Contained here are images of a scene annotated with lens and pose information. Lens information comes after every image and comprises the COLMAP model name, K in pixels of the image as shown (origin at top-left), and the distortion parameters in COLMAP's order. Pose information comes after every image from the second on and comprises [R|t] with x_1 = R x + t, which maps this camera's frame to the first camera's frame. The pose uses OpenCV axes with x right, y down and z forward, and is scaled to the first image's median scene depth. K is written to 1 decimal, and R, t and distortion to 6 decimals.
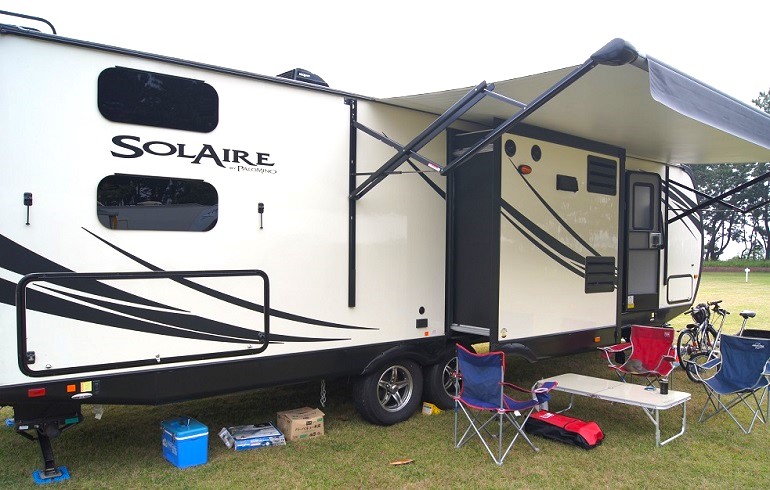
lens RADIAL K [[610.1, 0, 385.5], [0, 610.1, 265.9], [0, 0, 1]] dist [-0.076788, -0.000275]
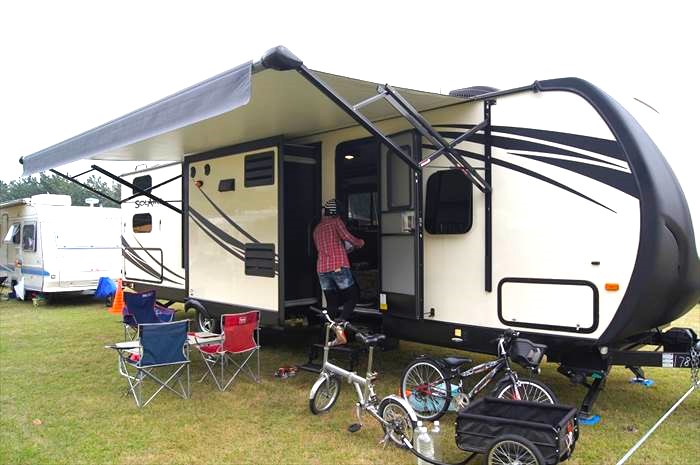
lens RADIAL K [[558.1, 0, 350.0], [0, 558.1, 232.5], [0, 0, 1]] dist [-0.088892, 0.001947]
pose [[0.079961, -0.020626, -0.996585, 1.409361], [-0.024482, 0.999444, -0.022650, -0.016708], [0.996497, 0.026210, 0.079412, 1.112782]]
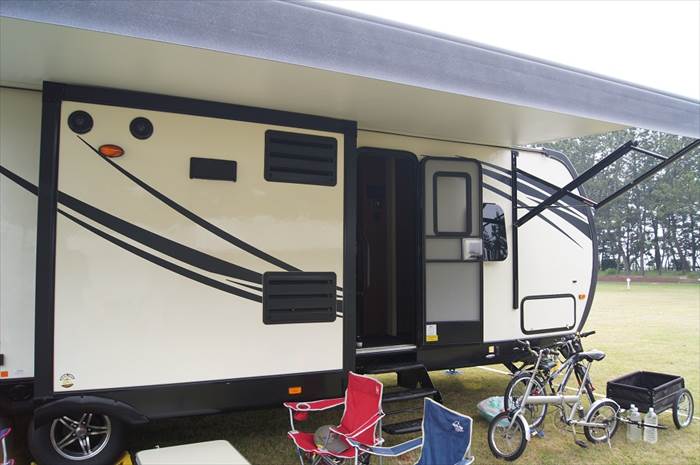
lens RADIAL K [[558.1, 0, 350.0], [0, 558.1, 232.5], [0, 0, 1]] dist [-0.088892, 0.001947]
pose [[0.977250, -0.020126, -0.211134, 0.565995], [0.001931, 0.996291, -0.086032, -0.005373], [0.212082, 0.083667, 0.973664, 0.384890]]
